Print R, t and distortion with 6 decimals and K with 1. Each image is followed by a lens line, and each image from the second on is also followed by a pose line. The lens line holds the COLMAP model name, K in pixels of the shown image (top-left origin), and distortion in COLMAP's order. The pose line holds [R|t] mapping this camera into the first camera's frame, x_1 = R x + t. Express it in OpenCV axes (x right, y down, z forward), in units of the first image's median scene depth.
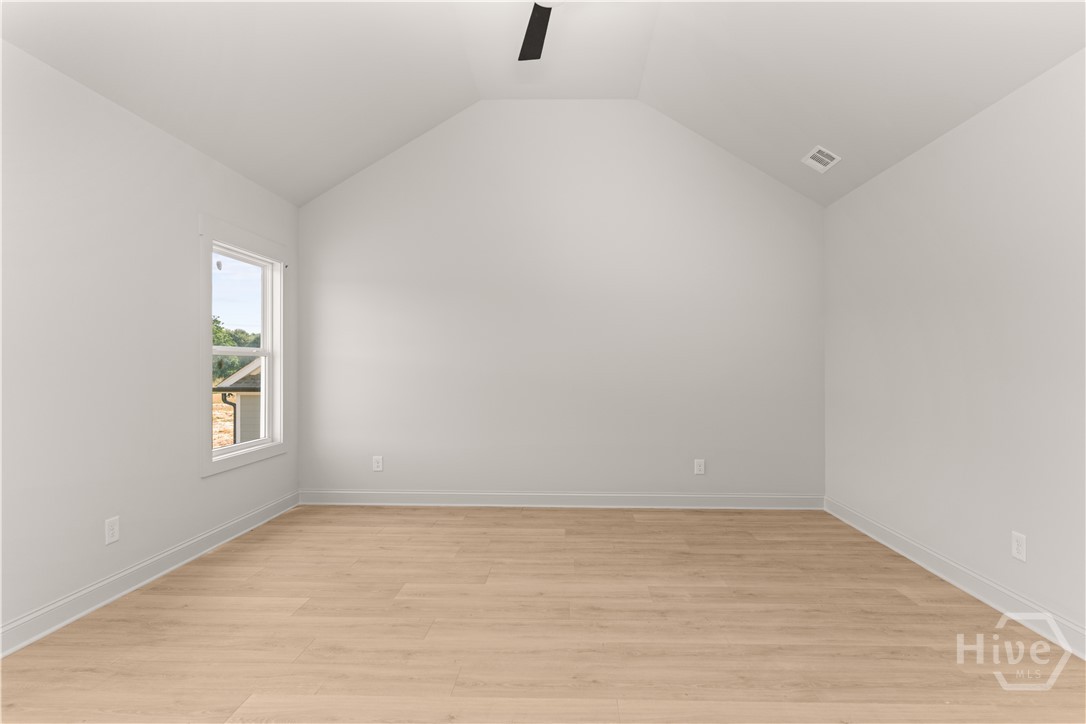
lens RADIAL K [[548.0, 0, 566.5], [0, 548.0, 361.8], [0, 0, 1]] dist [0.004770, 0.001086]
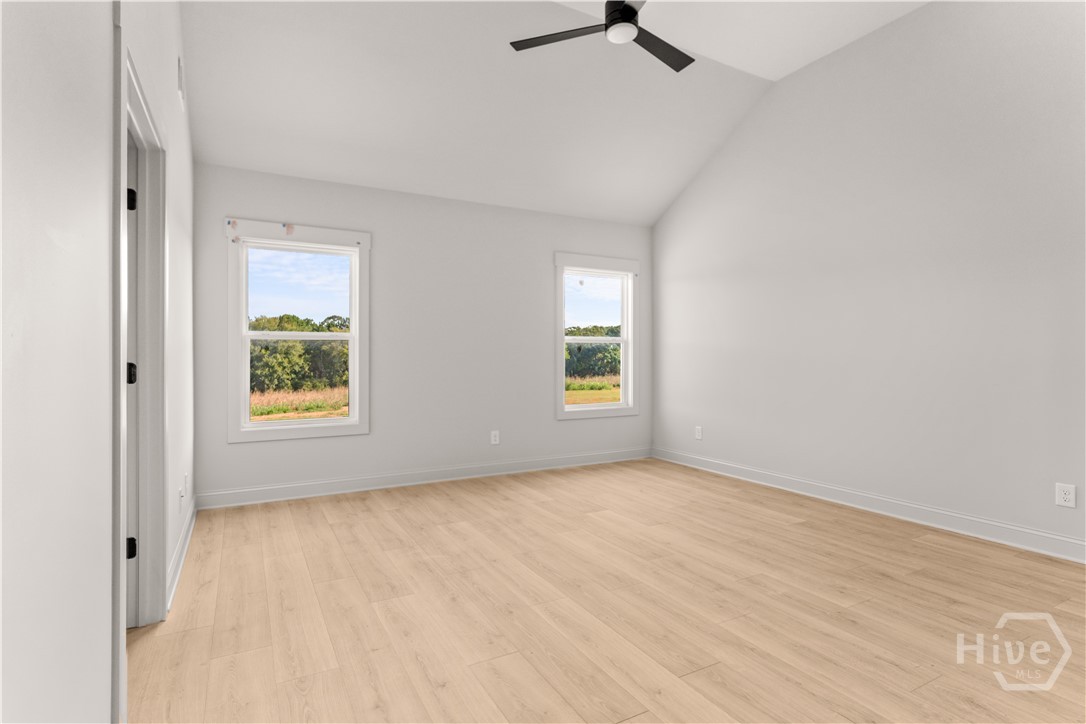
lens RADIAL K [[548.0, 0, 540.5], [0, 548.0, 359.6], [0, 0, 1]] dist [0.004770, 0.001086]
pose [[0.498678, 0.000750, -0.866787, 0.679823], [0.008435, 0.999948, 0.005718, 0.027896], [0.866746, -0.010163, 0.498646, 0.176117]]
